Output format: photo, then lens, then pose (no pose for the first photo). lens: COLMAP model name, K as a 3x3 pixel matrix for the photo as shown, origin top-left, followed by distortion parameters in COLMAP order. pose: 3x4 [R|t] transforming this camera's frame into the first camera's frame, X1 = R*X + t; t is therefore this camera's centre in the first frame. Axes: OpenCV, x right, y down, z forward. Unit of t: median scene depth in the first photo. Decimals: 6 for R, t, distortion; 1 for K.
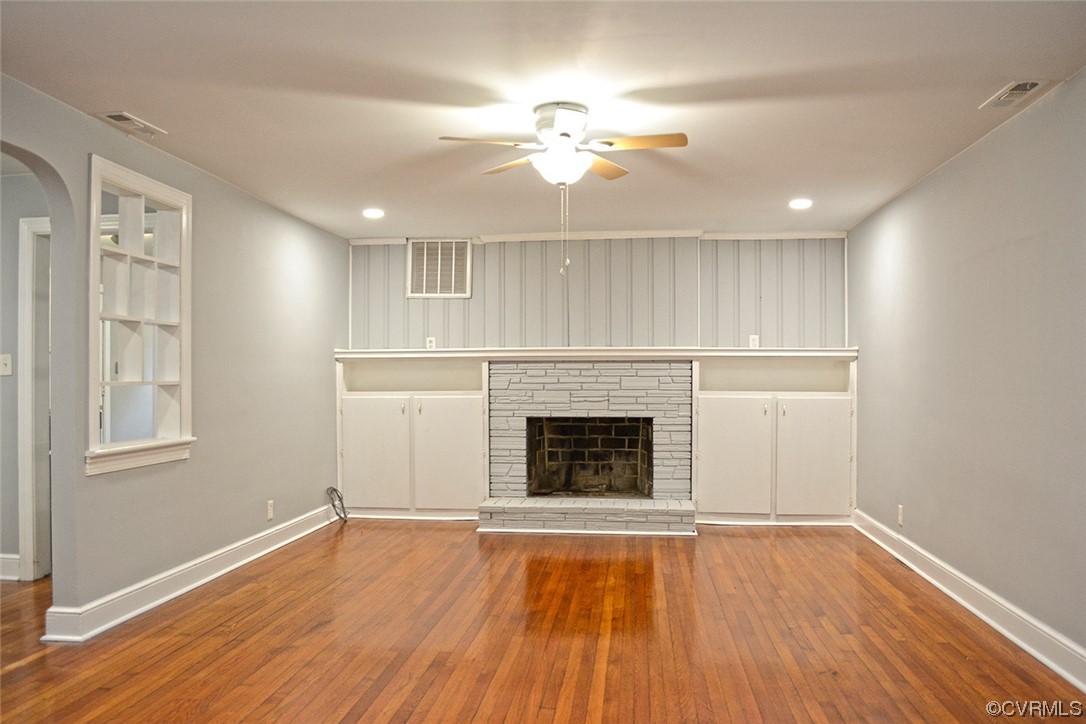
lens RADIAL K [[879.3, 0, 543.0], [0, 879.3, 362.0], [0, 0, 1]] dist [-0.092236, -0.000604]
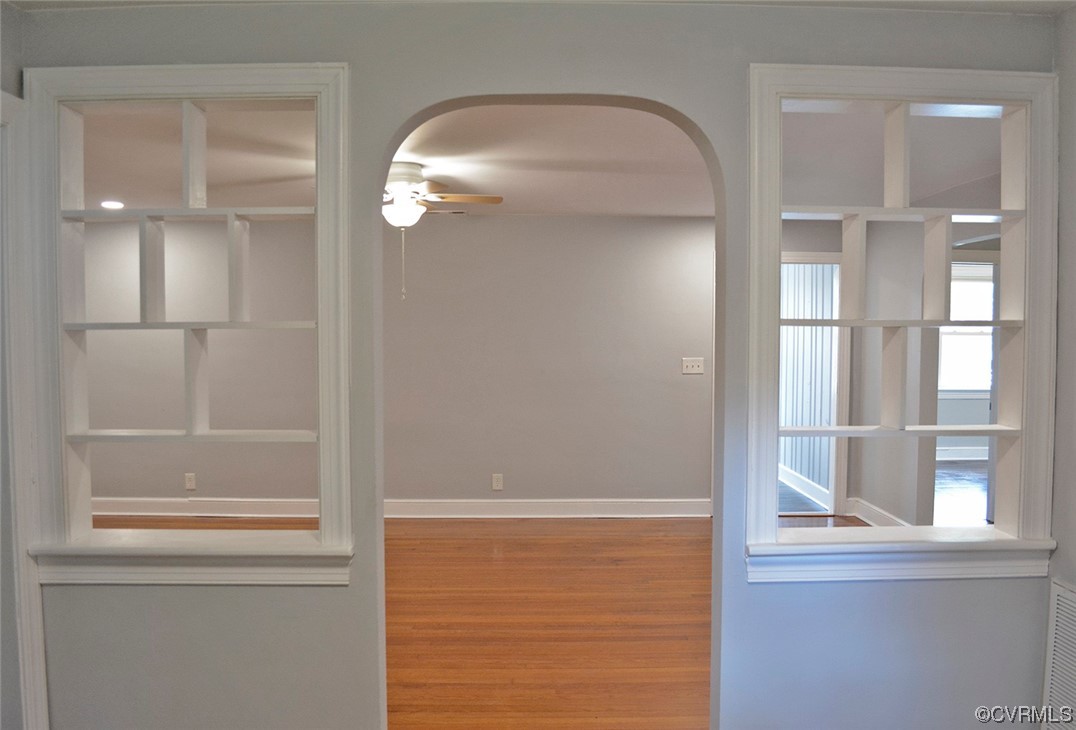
lens RADIAL K [[896.3, 0, 538.0], [0, 896.3, 365.0], [0, 0, 1]] dist [-0.071596, -0.000263]
pose [[-0.127242, -0.045938, 0.990807, -1.361506], [-0.006738, 0.998944, 0.045450, -0.072374], [-0.991849, -0.000893, -0.127417, 1.042191]]
